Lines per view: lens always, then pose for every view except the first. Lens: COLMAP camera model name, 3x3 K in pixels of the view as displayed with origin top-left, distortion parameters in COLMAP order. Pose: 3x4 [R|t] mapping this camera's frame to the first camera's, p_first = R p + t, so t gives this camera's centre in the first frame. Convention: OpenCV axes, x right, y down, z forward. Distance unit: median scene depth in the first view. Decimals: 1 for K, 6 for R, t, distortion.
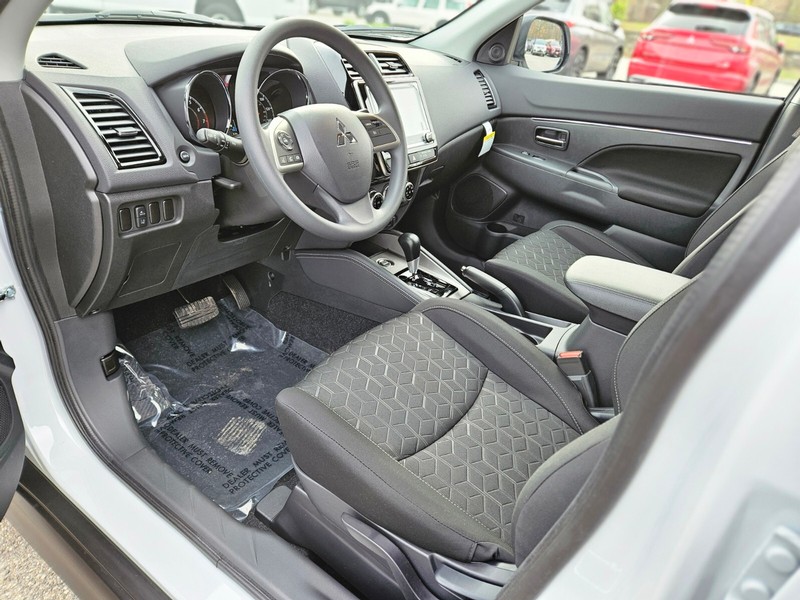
lens RADIAL K [[534.1, 0, 393.6], [0, 534.1, 309.4], [0, 0, 1]] dist [0.083473, -0.075589]
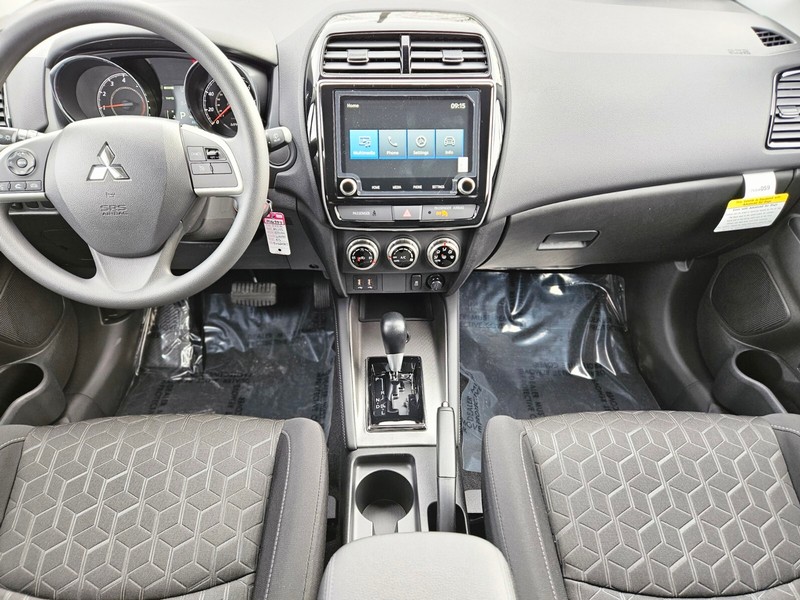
lens RADIAL K [[535.5, 0, 394.5], [0, 535.5, 306.4], [0, 0, 1]] dist [0.084567, -0.070001]
pose [[0.597306, 0.424339, -0.680560, 0.373724], [-0.344513, 0.902040, 0.260067, -0.254775], [0.724249, 0.079123, 0.684984, 0.423167]]
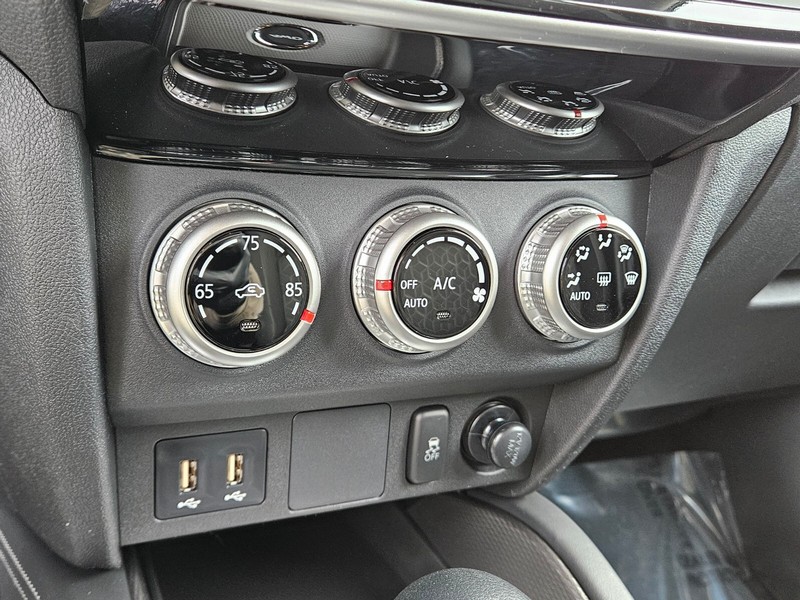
lens RADIAL K [[818.9, 0, 397.5], [0, 818.9, 286.3], [0, 0, 1]] dist [0.018912, -0.004111]
pose [[0.870337, 0.094037, -0.483395, 0.073853], [-0.235686, 0.941420, -0.241207, -0.121798], [0.432395, 0.323861, 0.841515, 0.640337]]
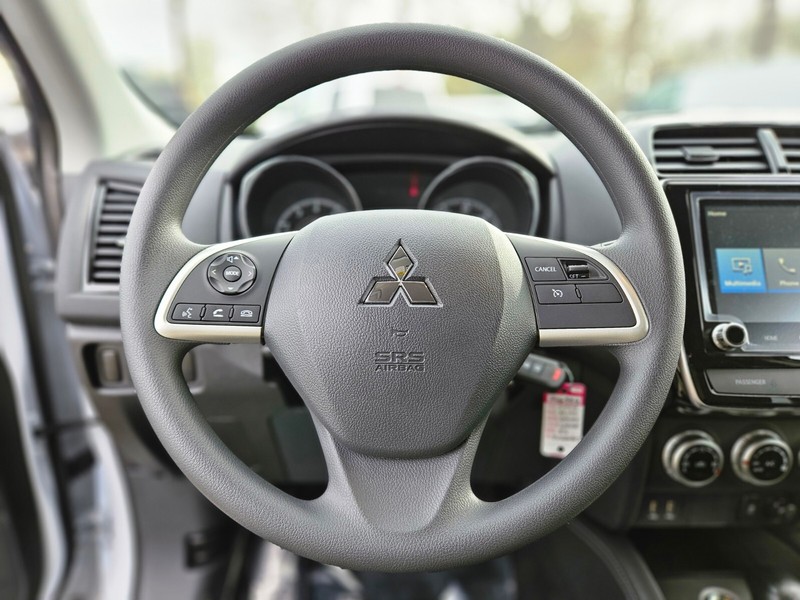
lens RADIAL K [[544.3, 0, 398.7], [0, 544.3, 300.6], [0, 0, 1]] dist [0.008004, -0.000541]
pose [[0.592630, 0.140319, -0.793159, 0.109636], [-0.354711, 0.929550, -0.100584, -0.144847], [0.723167, 0.340951, 0.600652, 0.414607]]
